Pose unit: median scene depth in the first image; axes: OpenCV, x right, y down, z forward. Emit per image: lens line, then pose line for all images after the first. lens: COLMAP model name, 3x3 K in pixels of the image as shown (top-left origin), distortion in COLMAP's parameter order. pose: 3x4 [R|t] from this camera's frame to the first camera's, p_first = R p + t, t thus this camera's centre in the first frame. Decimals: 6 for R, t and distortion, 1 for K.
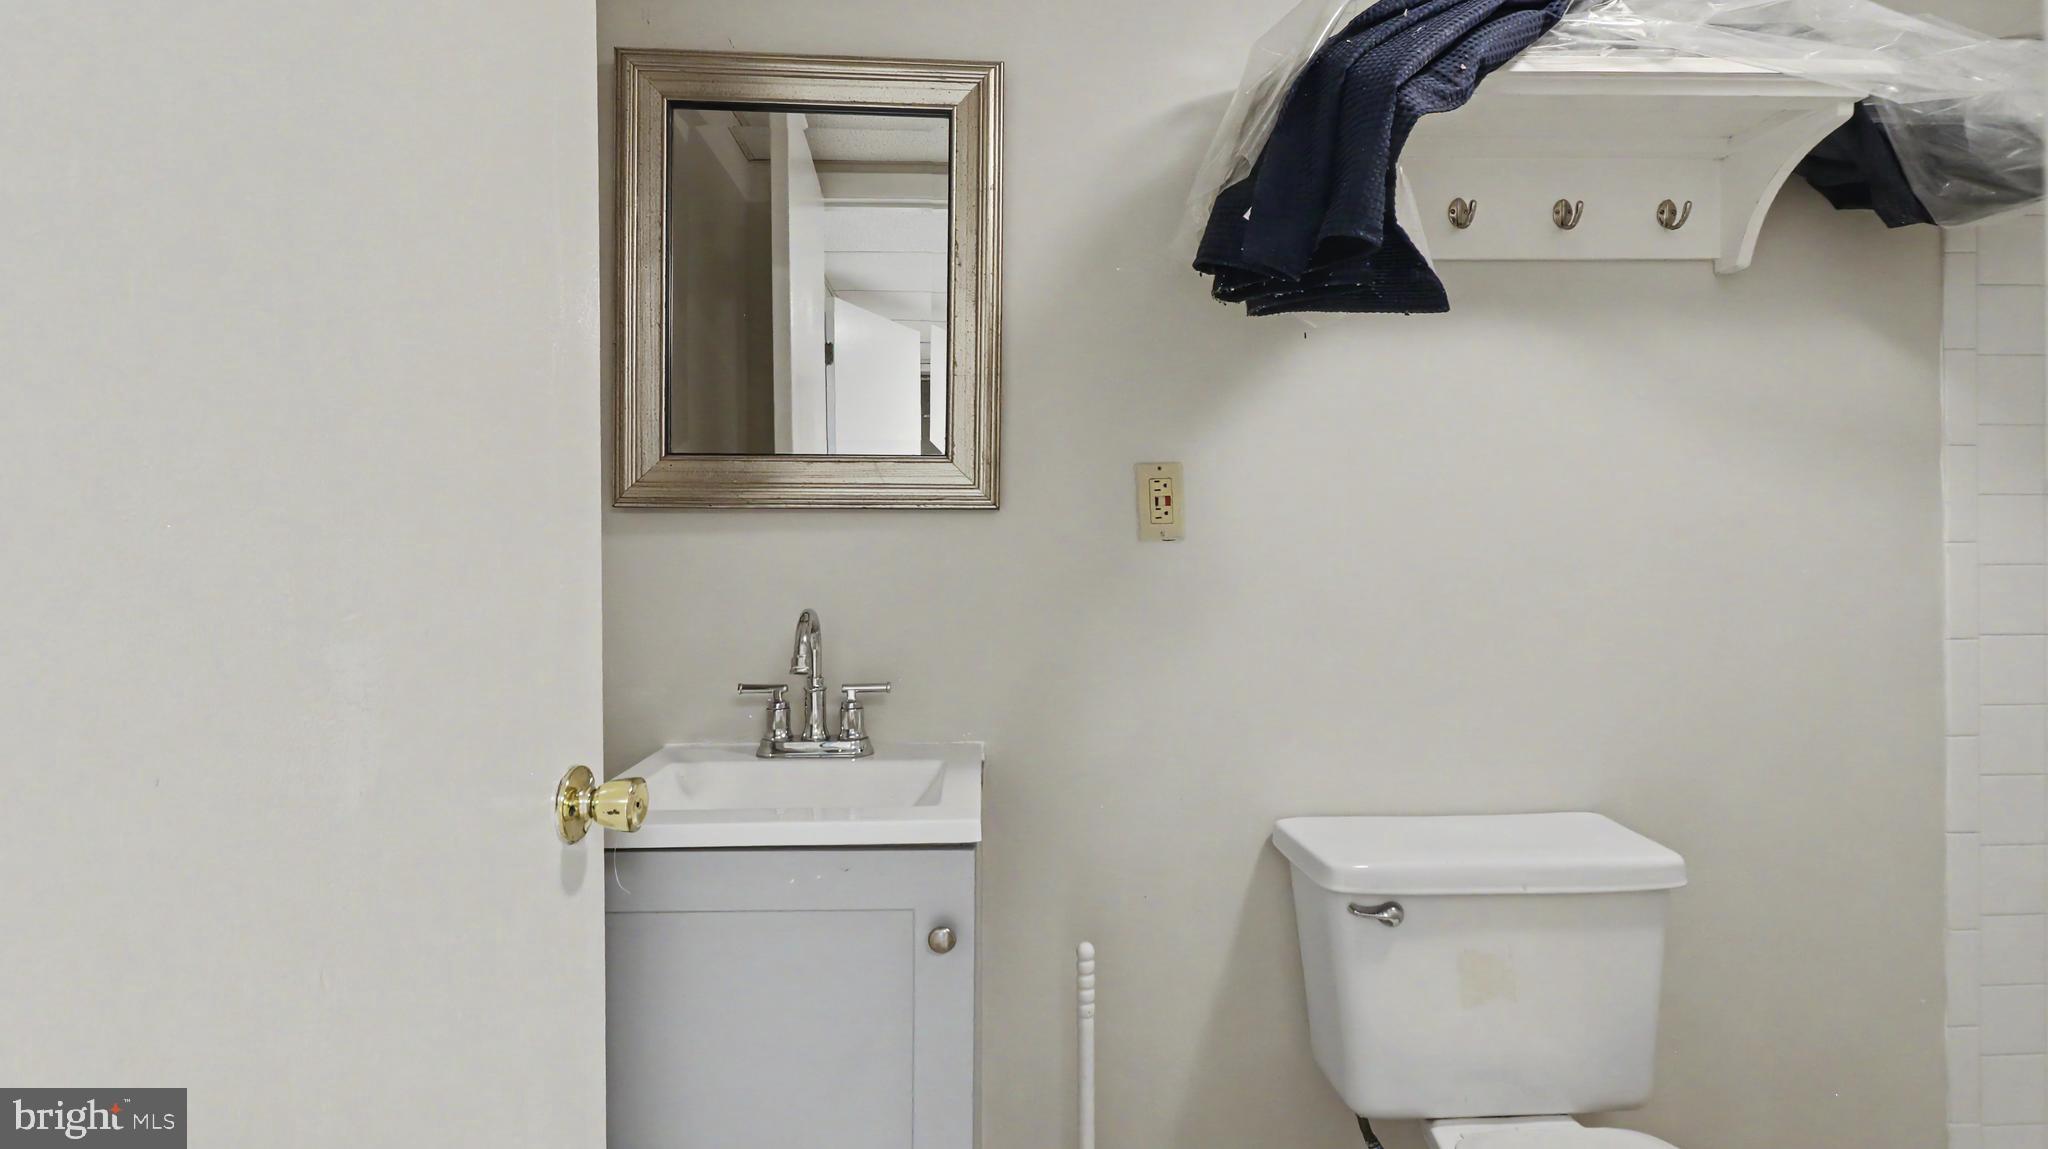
lens RADIAL K [[975.3, 0, 1021.0], [0, 975.3, 565.2], [0, 0, 1]] dist [-0.014285, 0.007157]
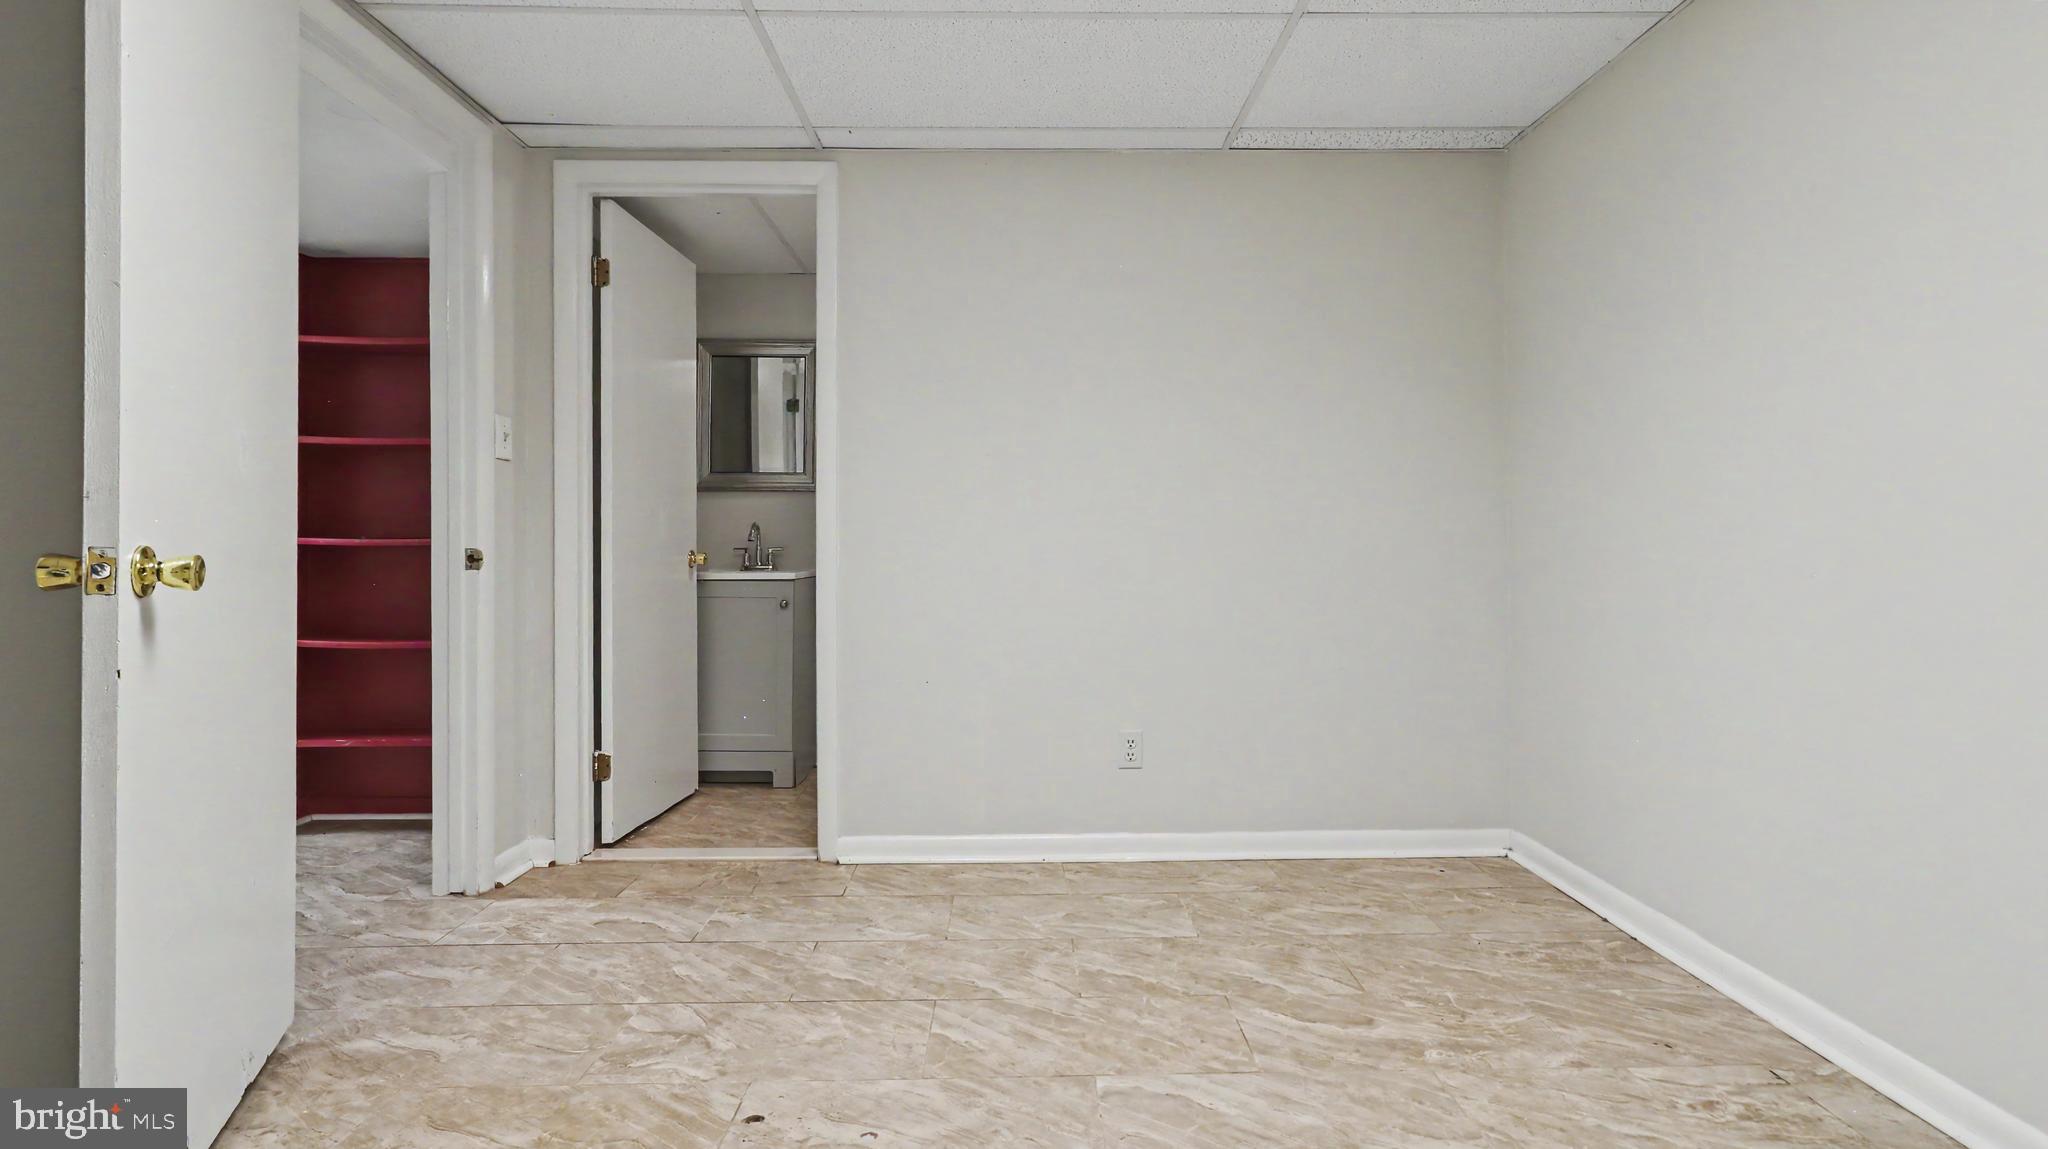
lens RADIAL K [[975.3, 0, 1021.0], [0, 975.3, 565.2], [0, 0, 1]] dist [-0.014285, 0.007157]
pose [[0.998712, -0.007683, -0.050155, 0.820341], [0.008497, 0.999835, 0.016034, 0.140426], [0.050024, -0.016440, 0.998613, -2.175843]]
